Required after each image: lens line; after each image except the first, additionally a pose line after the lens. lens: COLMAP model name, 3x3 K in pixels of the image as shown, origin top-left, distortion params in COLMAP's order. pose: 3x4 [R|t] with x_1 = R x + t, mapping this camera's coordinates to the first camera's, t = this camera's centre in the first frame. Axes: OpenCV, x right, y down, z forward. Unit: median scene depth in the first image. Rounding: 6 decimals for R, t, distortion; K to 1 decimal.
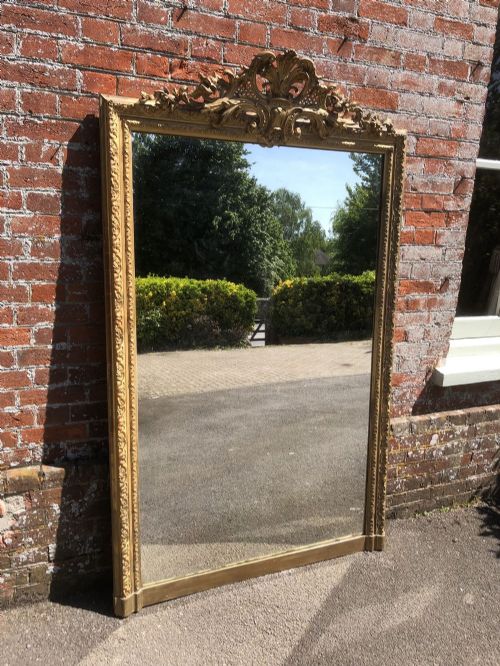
lens RADIAL K [[549.9, 0, 266.7], [0, 549.9, 337.1], [0, 0, 1]] dist [0.000914, 0.006679]
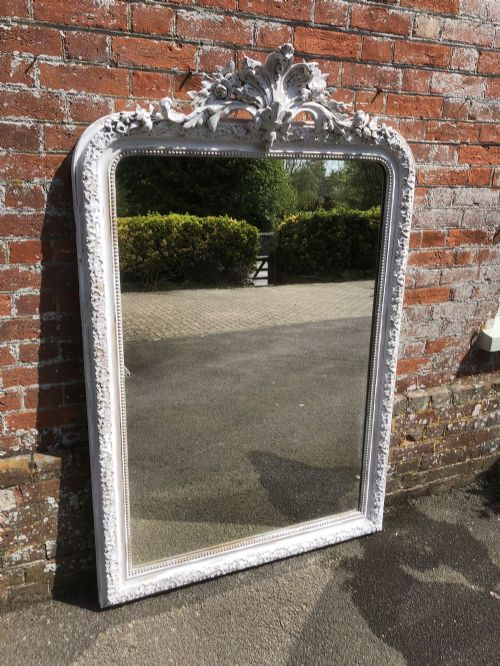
lens RADIAL K [[547.1, 0, 262.4], [0, 547.1, 330.8], [0, 0, 1]] dist [0.004128, 0.007197]
pose [[0.999974, -0.000350, -0.007165, -0.036321], [0.001115, 0.994250, 0.107081, -0.036993], [0.007087, -0.107086, 0.994225, 0.137915]]
